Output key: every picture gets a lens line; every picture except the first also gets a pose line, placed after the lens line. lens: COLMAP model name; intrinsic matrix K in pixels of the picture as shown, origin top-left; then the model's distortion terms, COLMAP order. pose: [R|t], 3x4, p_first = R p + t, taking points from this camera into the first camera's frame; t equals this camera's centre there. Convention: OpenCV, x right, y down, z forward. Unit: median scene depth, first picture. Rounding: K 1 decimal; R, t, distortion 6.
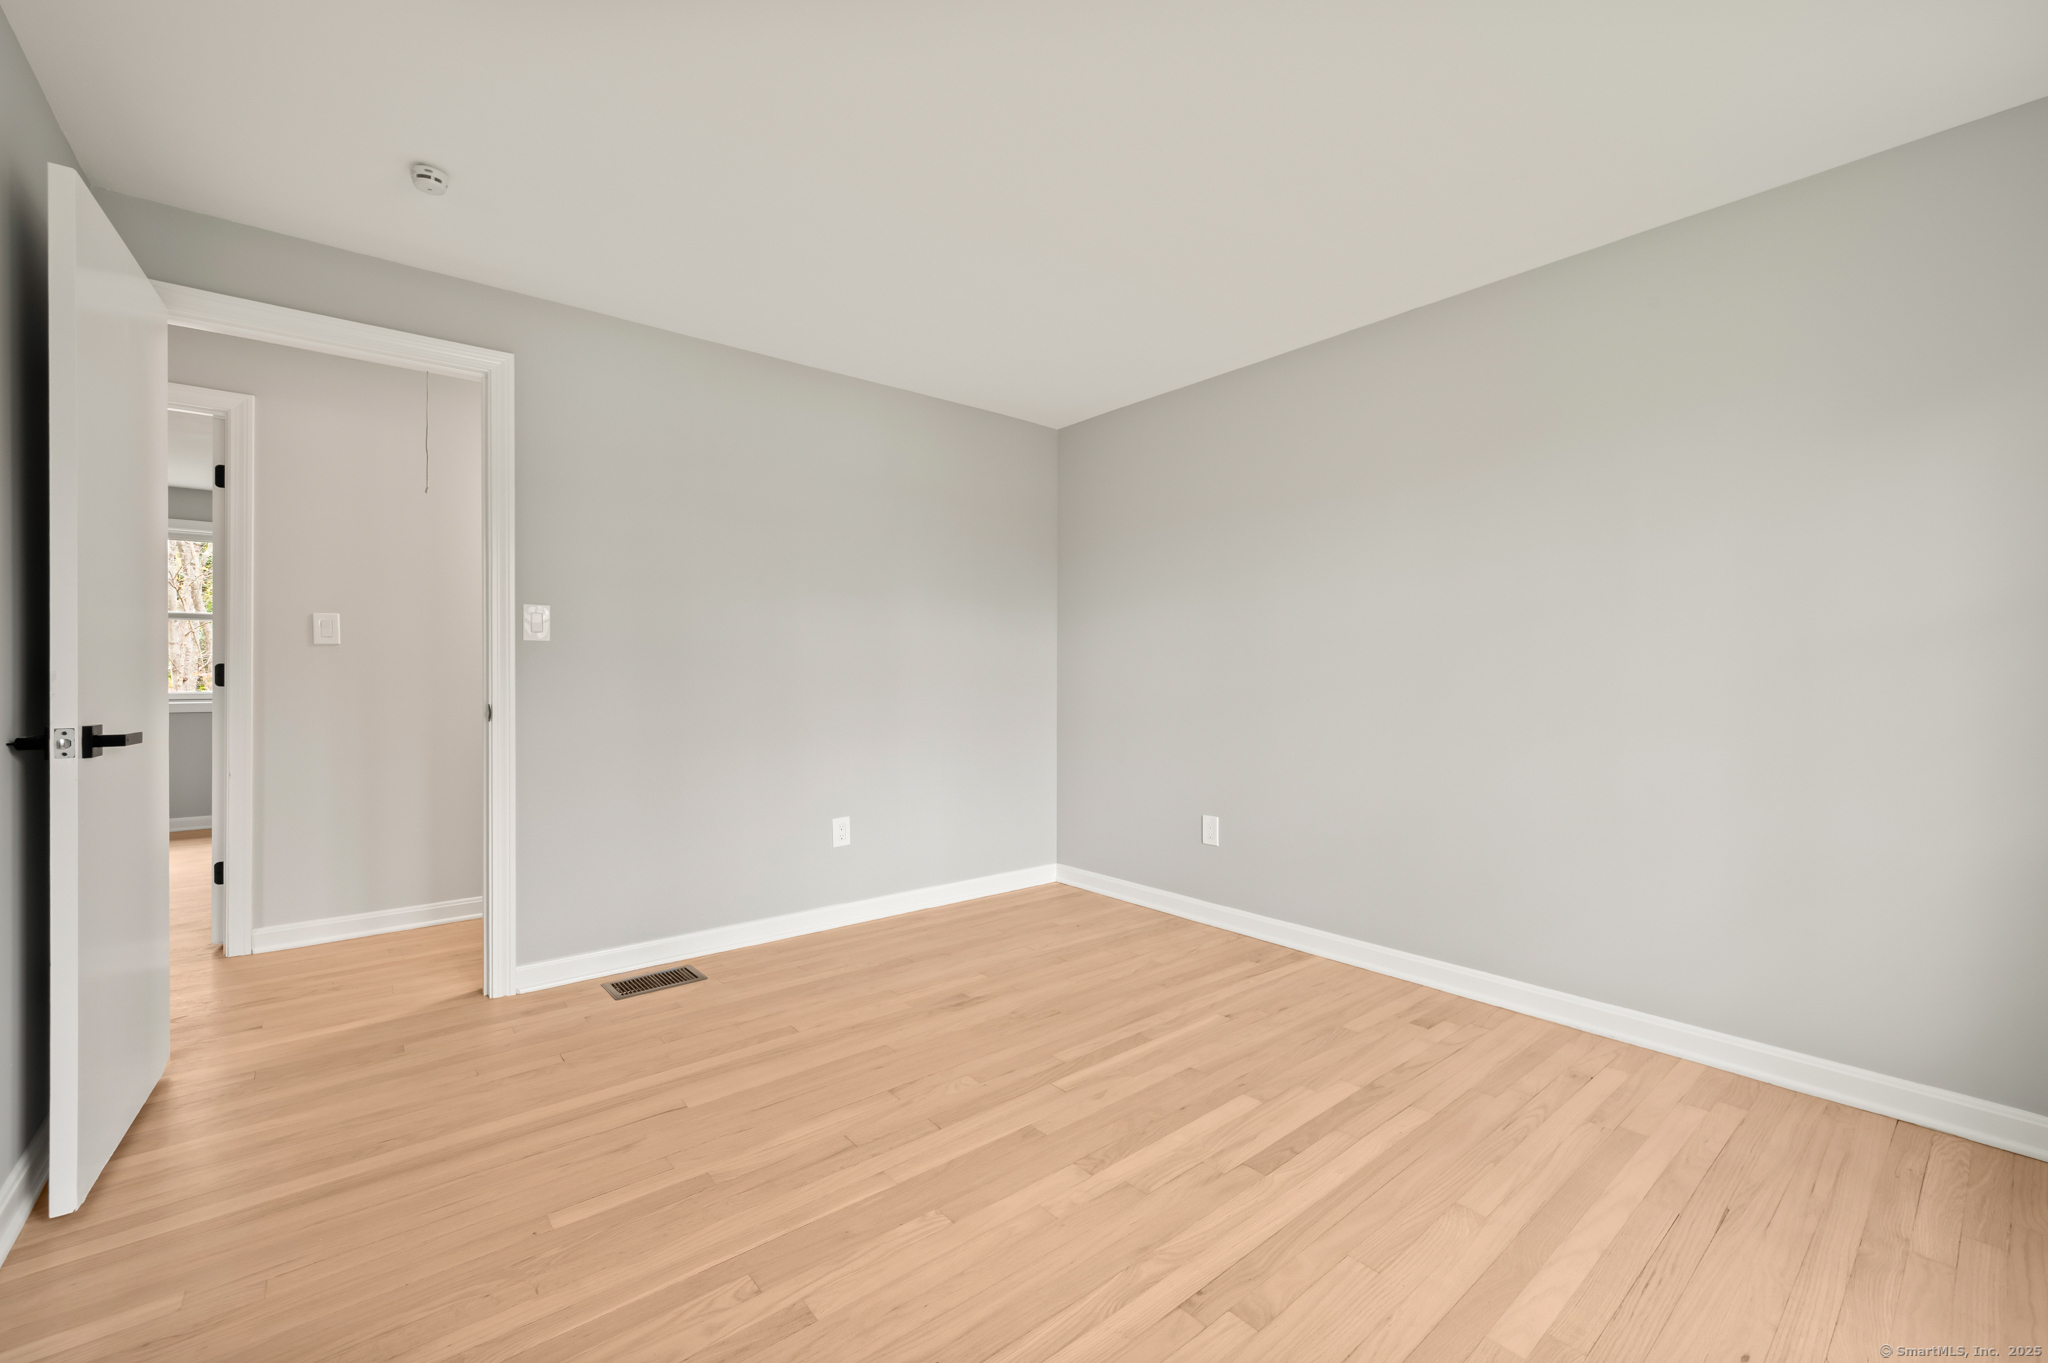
lens RADIAL K [[783.4, 0, 960.3], [0, 783.4, 676.0], [0, 0, 1]] dist [0.000359, 0.000073]
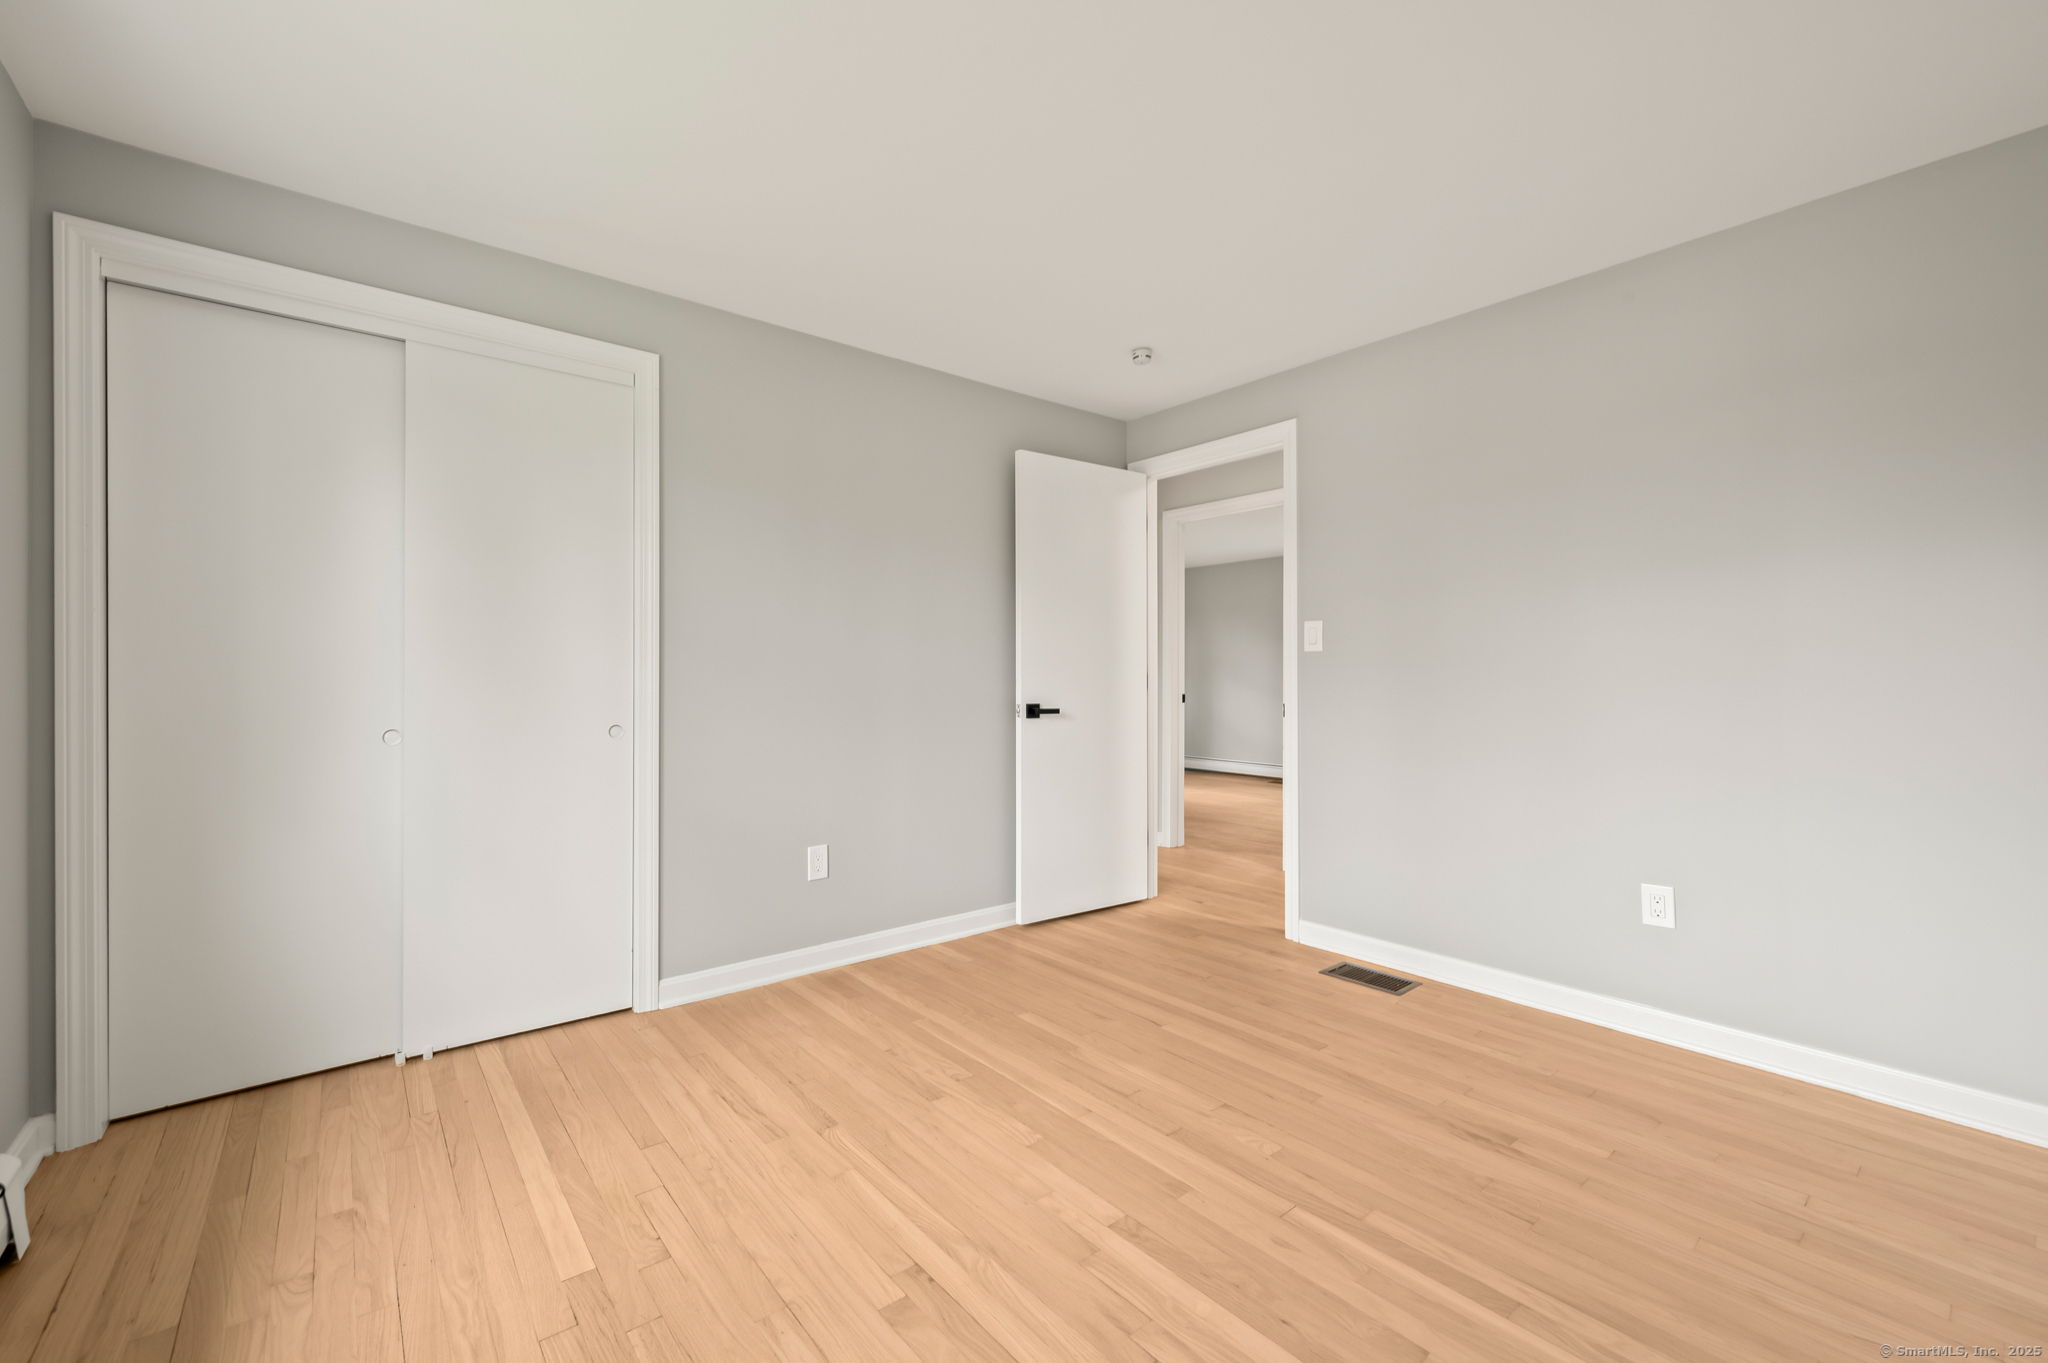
lens RADIAL K [[827.1, 0, 1068.1], [0, 827.1, 676.9], [0, 0, 1]] dist [0.000129, 0.000054]
pose [[0.100047, -0.002125, -0.994980, 0.828068], [-0.002457, 0.999994, -0.002383, -0.003483], [0.994980, 0.002683, 0.100041, 0.627148]]
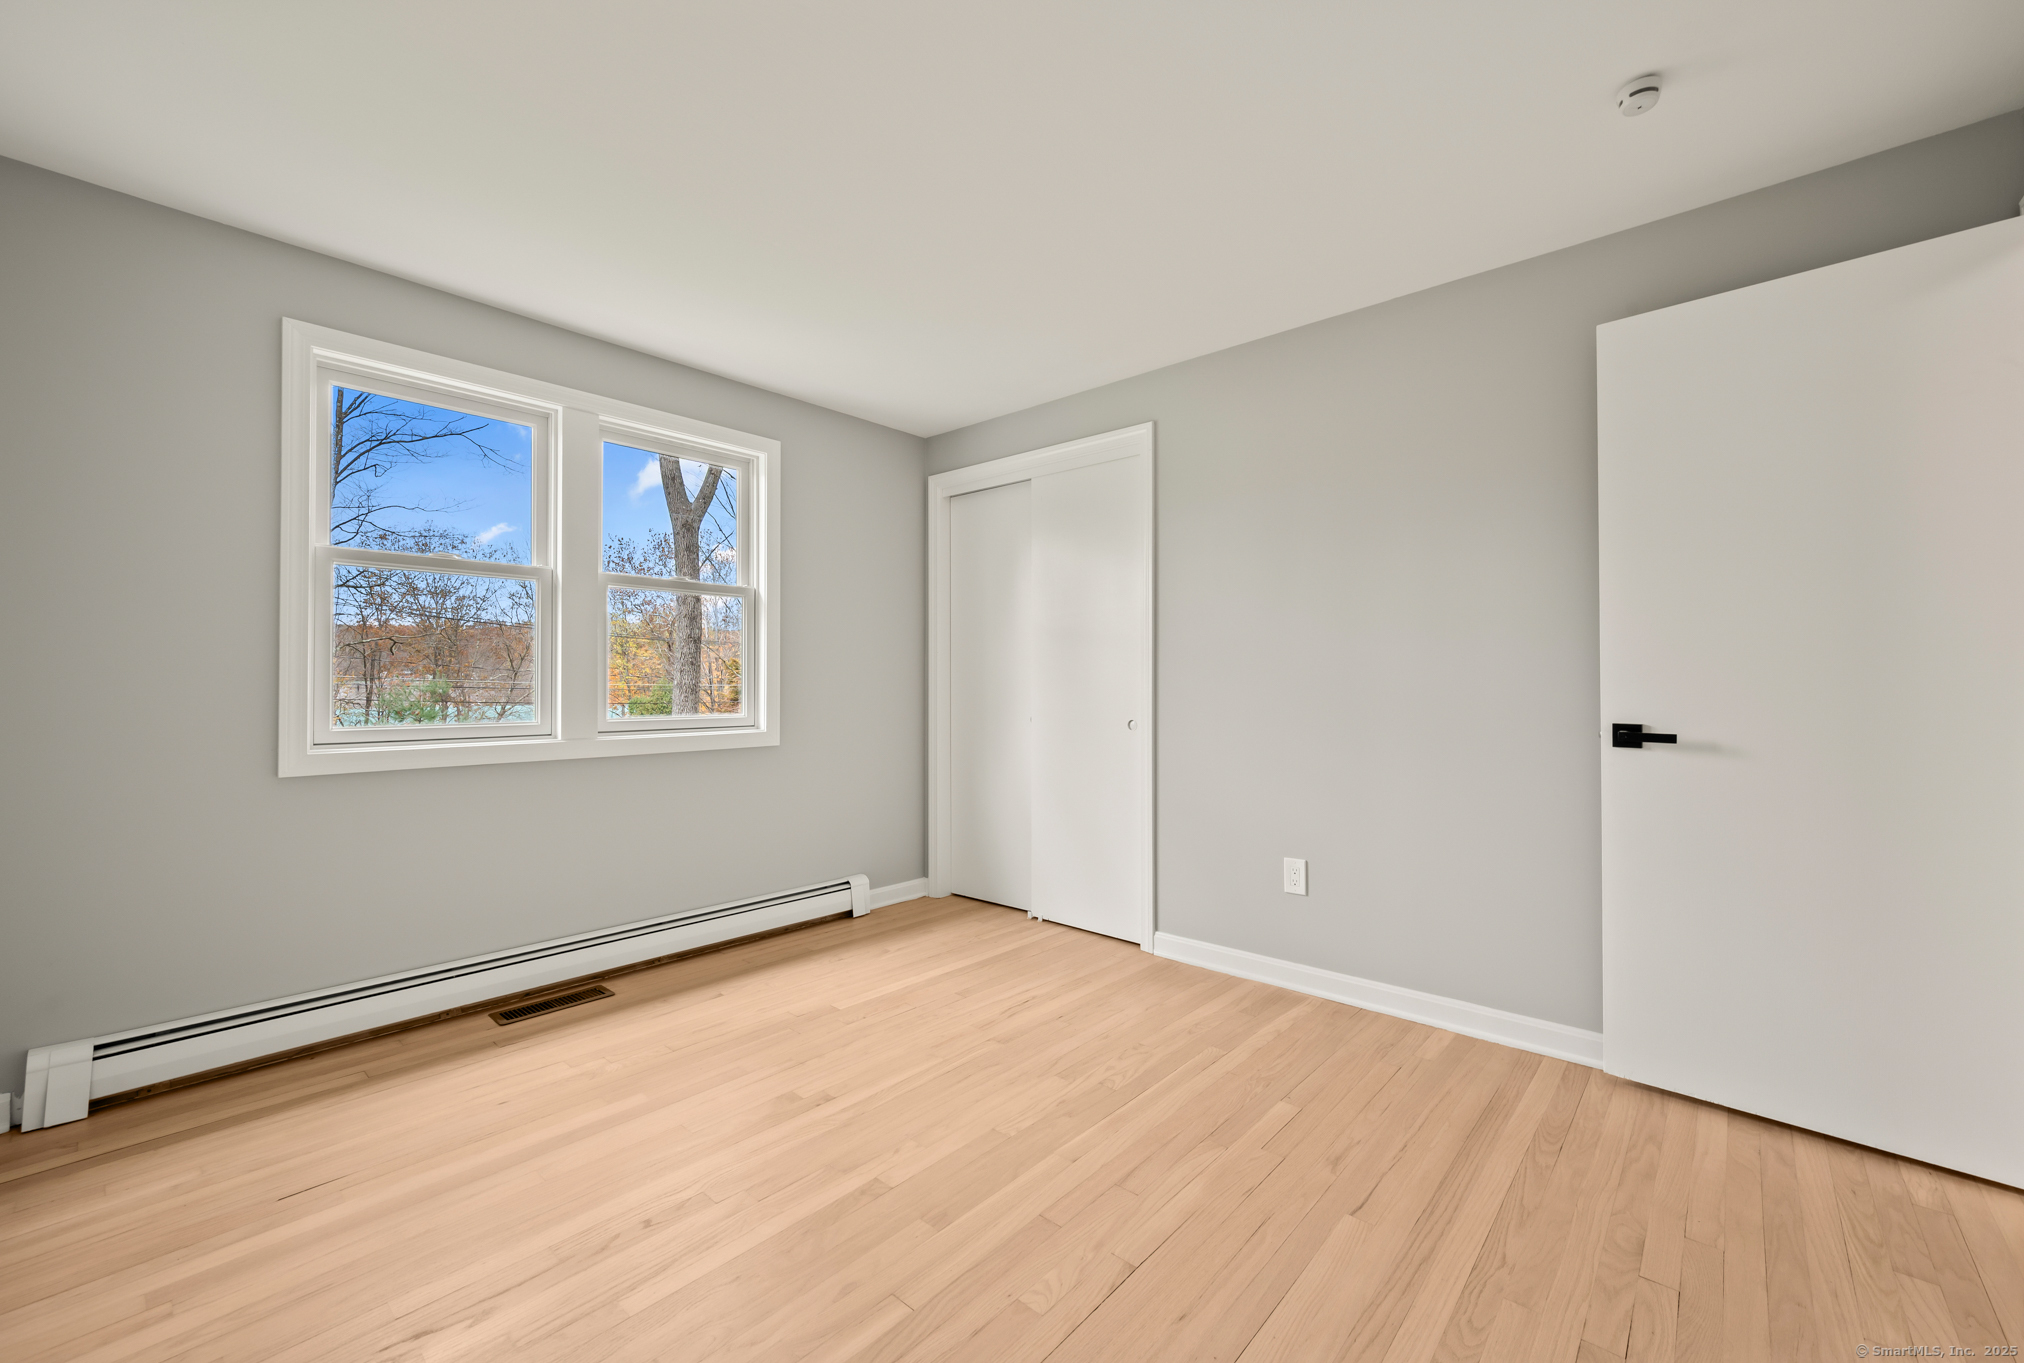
lens RADIAL K [[838.5, 0, 1018.2], [0, 838.5, 671.9], [0, 0, 1]] dist [0.001264, 0.000024]
pose [[-0.974050, -0.003469, -0.226305, 0.174618], [-0.001076, 0.999942, -0.010693, -0.016899], [0.226329, -0.010172, -0.973998, 1.566024]]
